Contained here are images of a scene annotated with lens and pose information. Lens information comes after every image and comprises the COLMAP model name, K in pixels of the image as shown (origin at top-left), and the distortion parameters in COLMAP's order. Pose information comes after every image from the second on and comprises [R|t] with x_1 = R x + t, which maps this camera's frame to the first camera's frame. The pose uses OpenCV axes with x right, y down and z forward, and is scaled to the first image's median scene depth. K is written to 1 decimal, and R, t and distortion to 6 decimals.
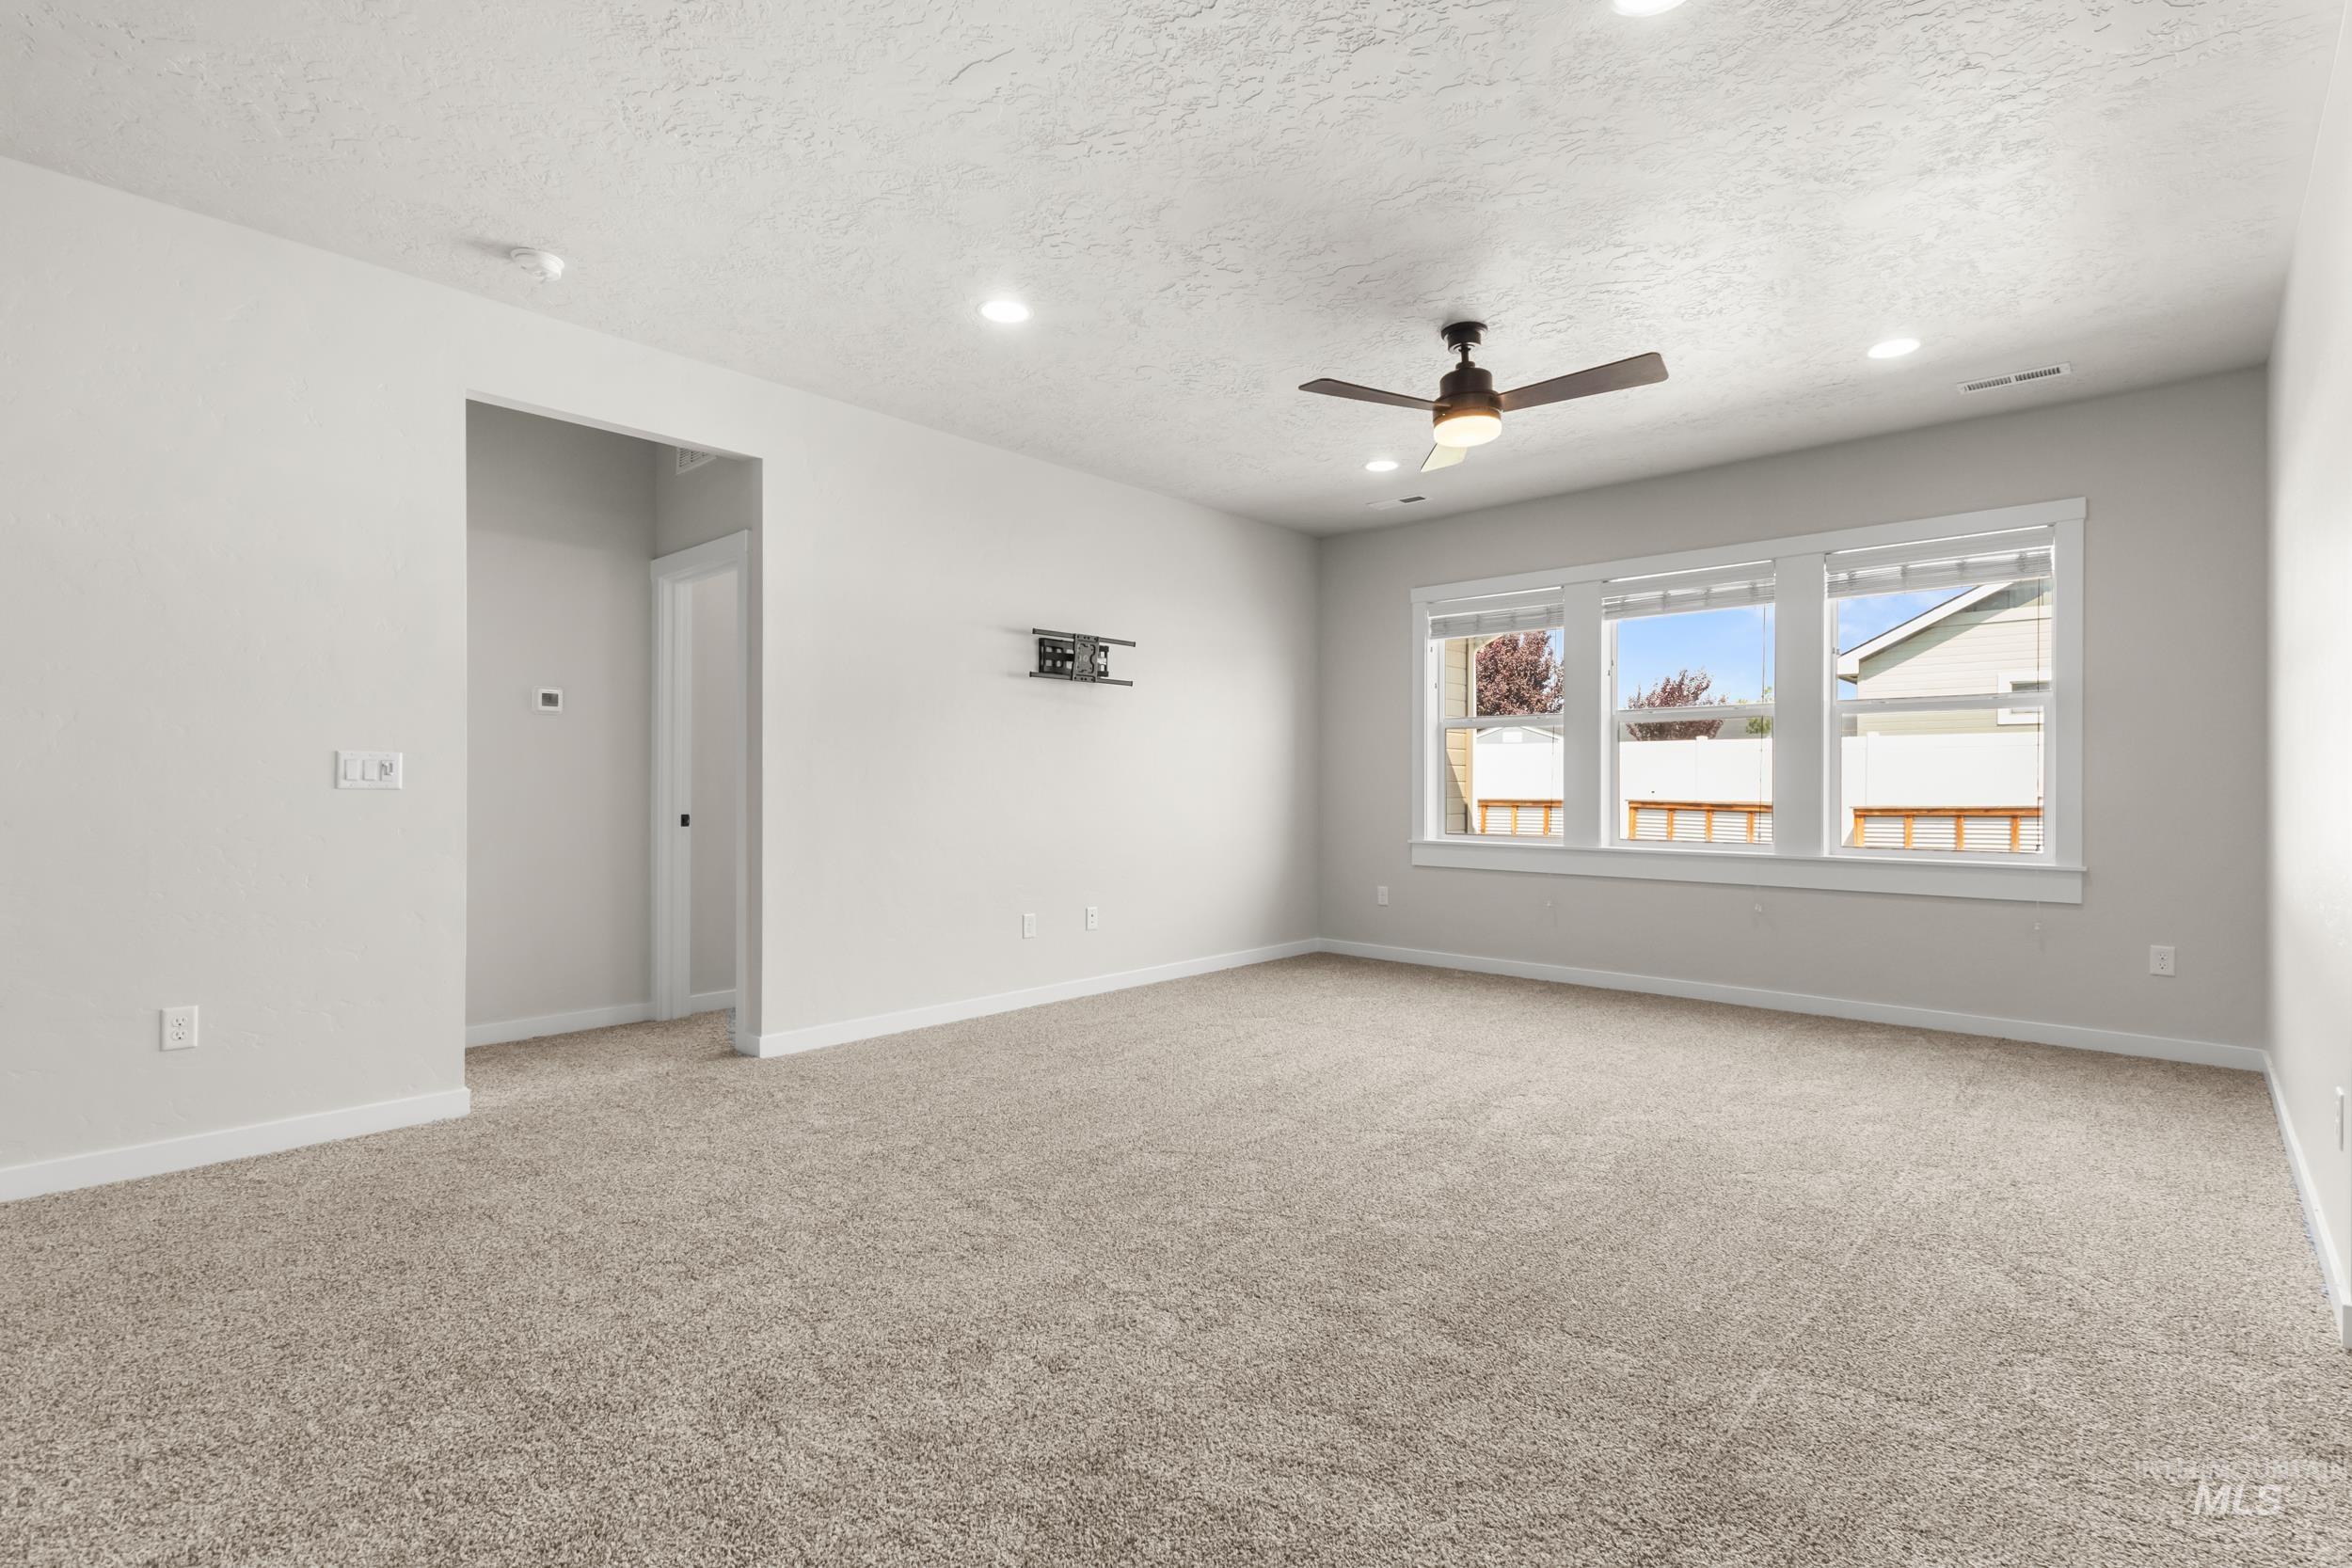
lens RADIAL K [[1093.1, 0, 1176.0], [0, 1093.1, 802.5], [0, 0, 1]] dist [-0.002536, -0.000157]
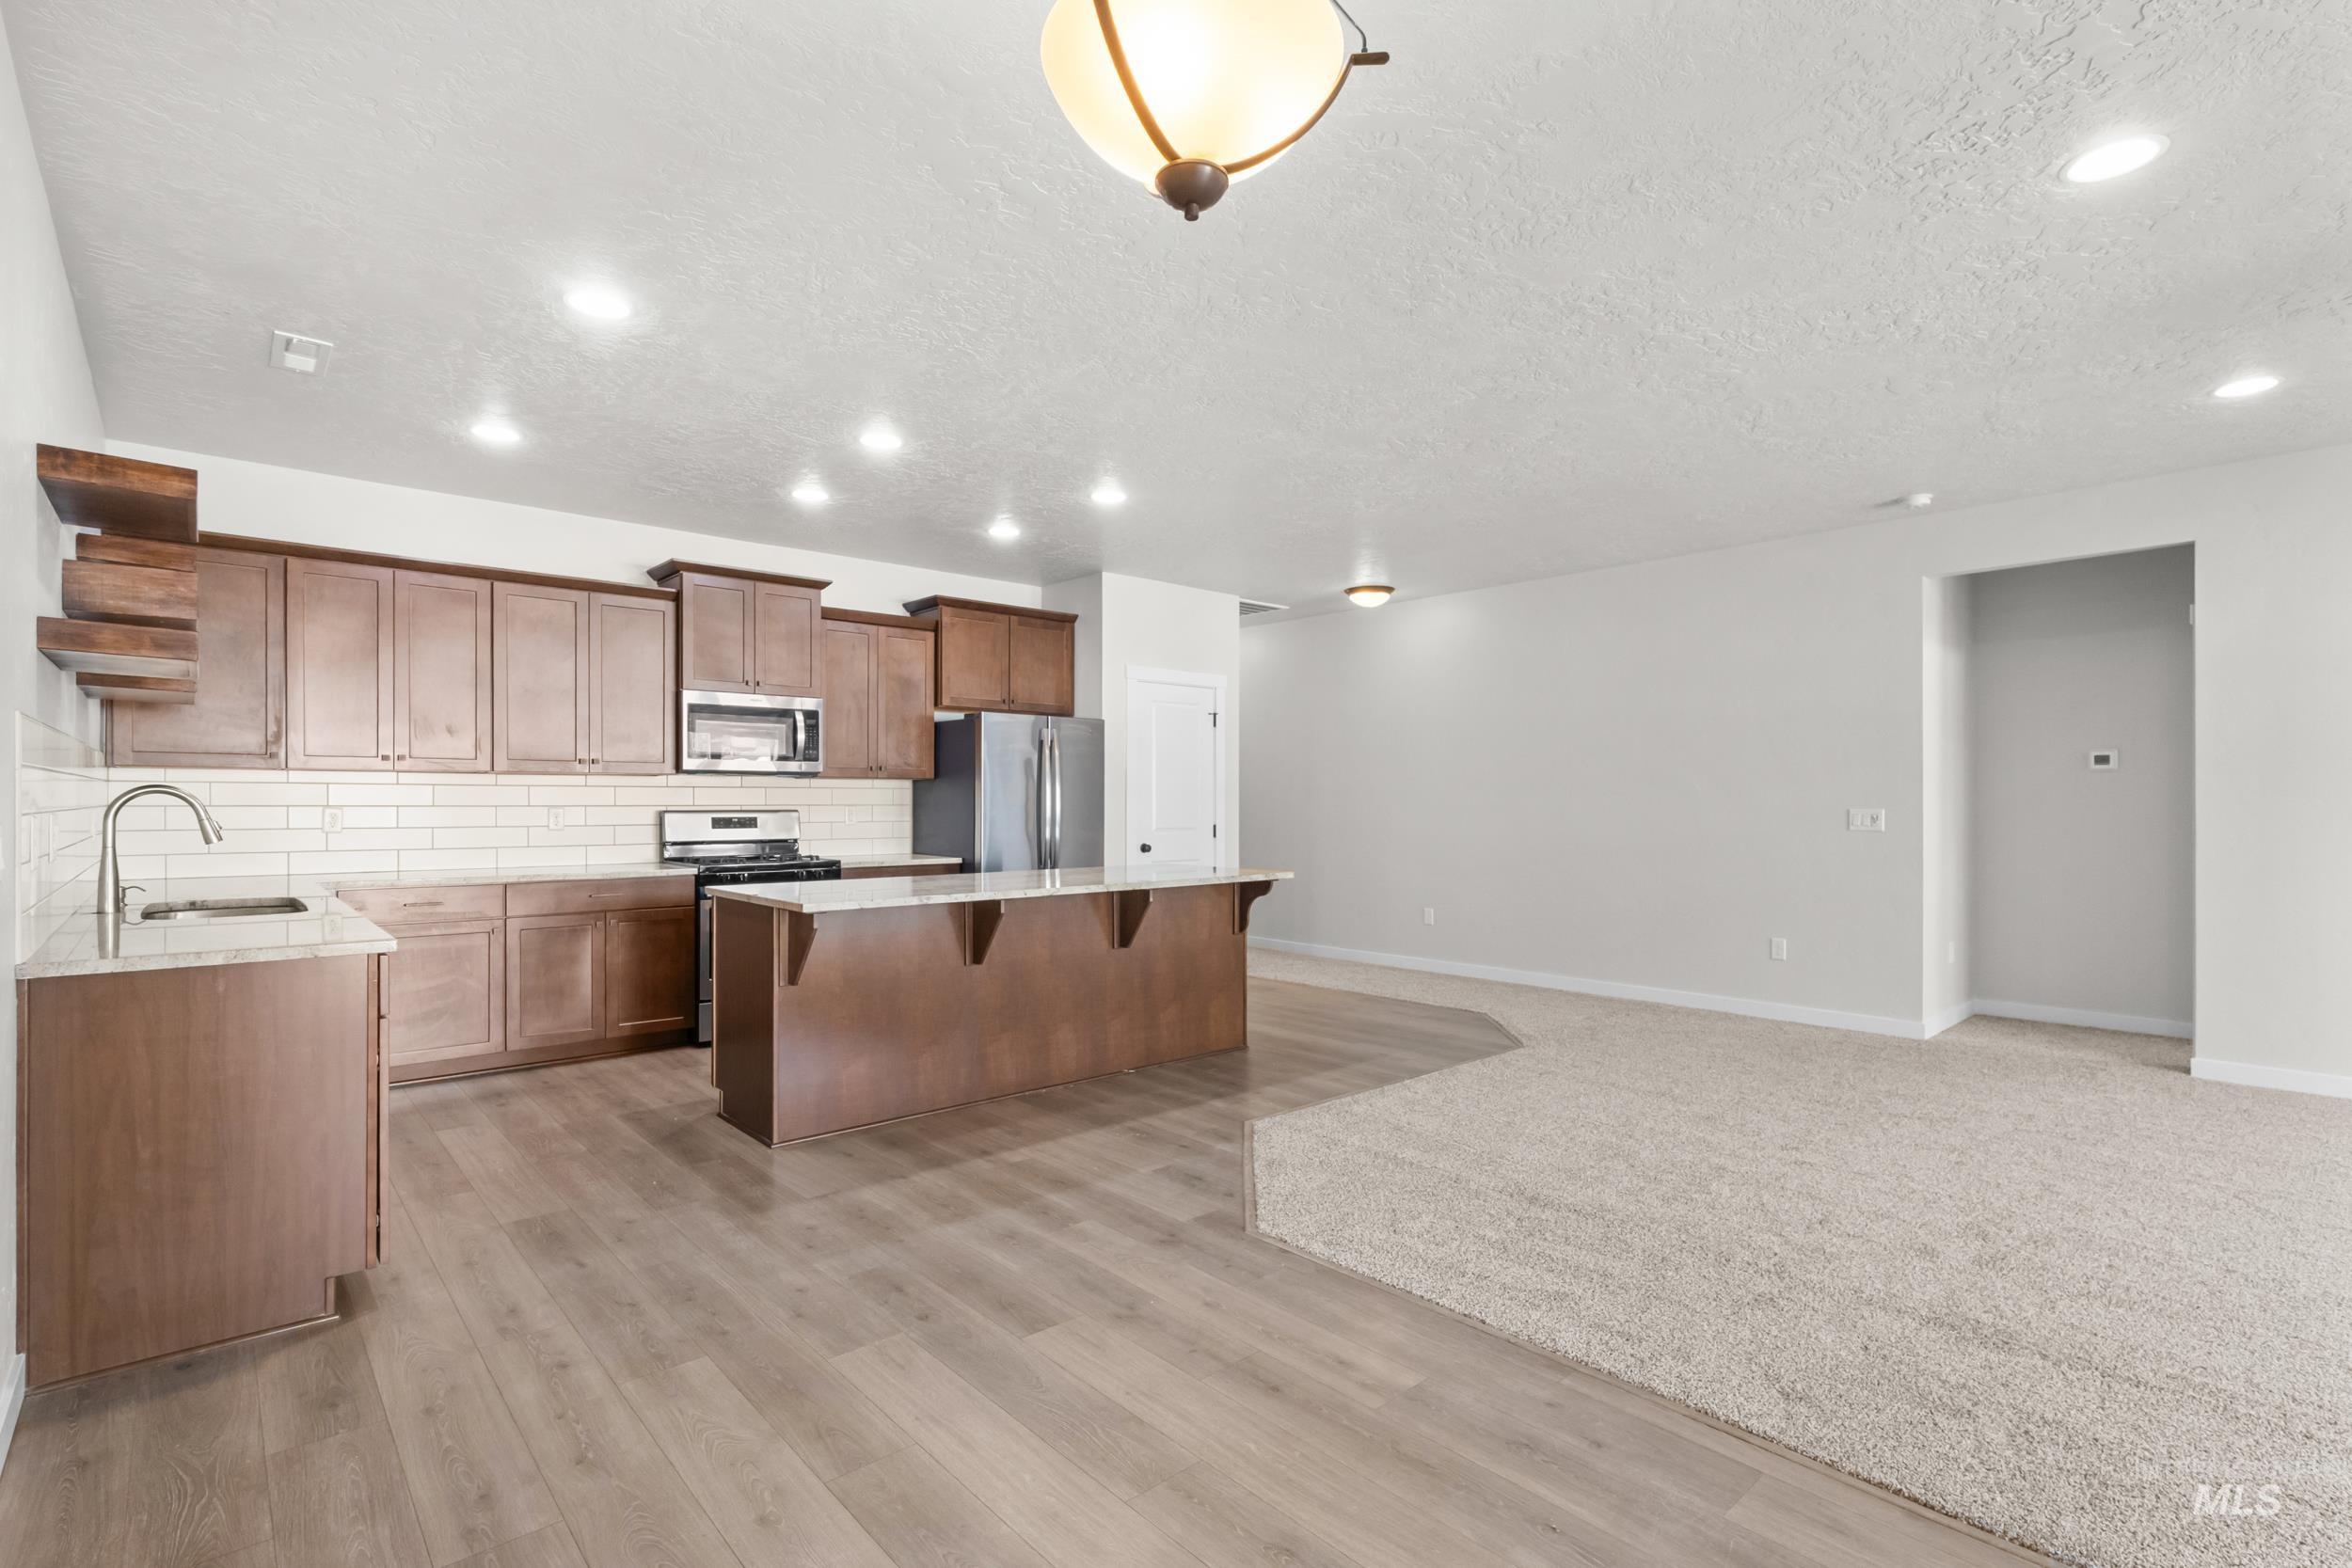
lens RADIAL K [[1093.1, 0, 1176.0], [0, 1093.1, 803.6], [0, 0, 1]] dist [-0.002536, -0.000157]
pose [[-0.107854, -0.006049, -0.994148, 1.078510], [-0.010578, 0.999932, -0.004937, -0.035354], [0.994110, 0.009984, -0.107911, 0.099830]]
